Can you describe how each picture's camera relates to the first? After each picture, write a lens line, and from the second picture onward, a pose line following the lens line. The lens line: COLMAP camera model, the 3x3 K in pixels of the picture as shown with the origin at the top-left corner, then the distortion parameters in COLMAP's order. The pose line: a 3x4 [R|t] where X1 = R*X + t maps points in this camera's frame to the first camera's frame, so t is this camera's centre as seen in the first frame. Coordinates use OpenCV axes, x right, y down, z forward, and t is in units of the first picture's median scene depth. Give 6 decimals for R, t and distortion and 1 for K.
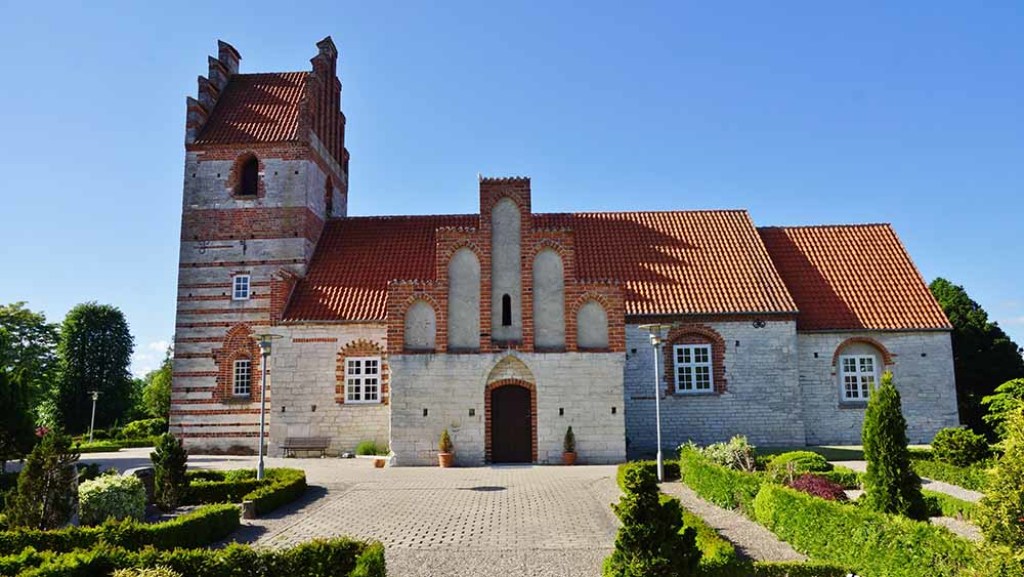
lens RADIAL K [[706.1, 0, 509.3], [0, 706.1, 287.8], [0, 0, 1]] dist [-0.004702, 0.002068]
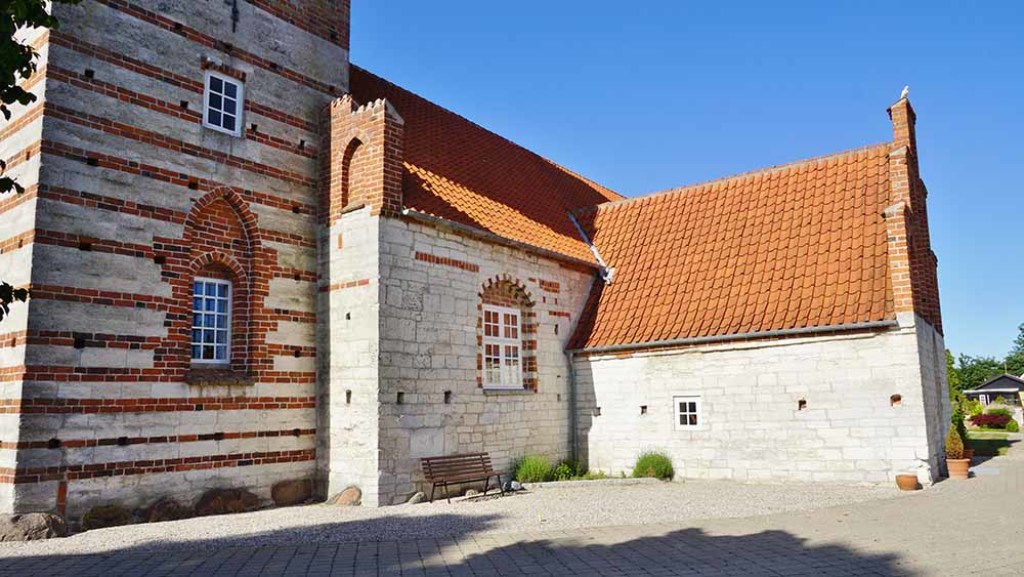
lens RADIAL K [[706.1, 0, 512.1], [0, 706.1, 290.9], [0, 0, 1]] dist [-0.004702, 0.002068]
pose [[0.567645, 0.136716, 0.811843, -0.624510], [-0.134073, 0.988302, -0.072688, 0.118816], [-0.812283, -0.067585, 0.579334, 0.636540]]
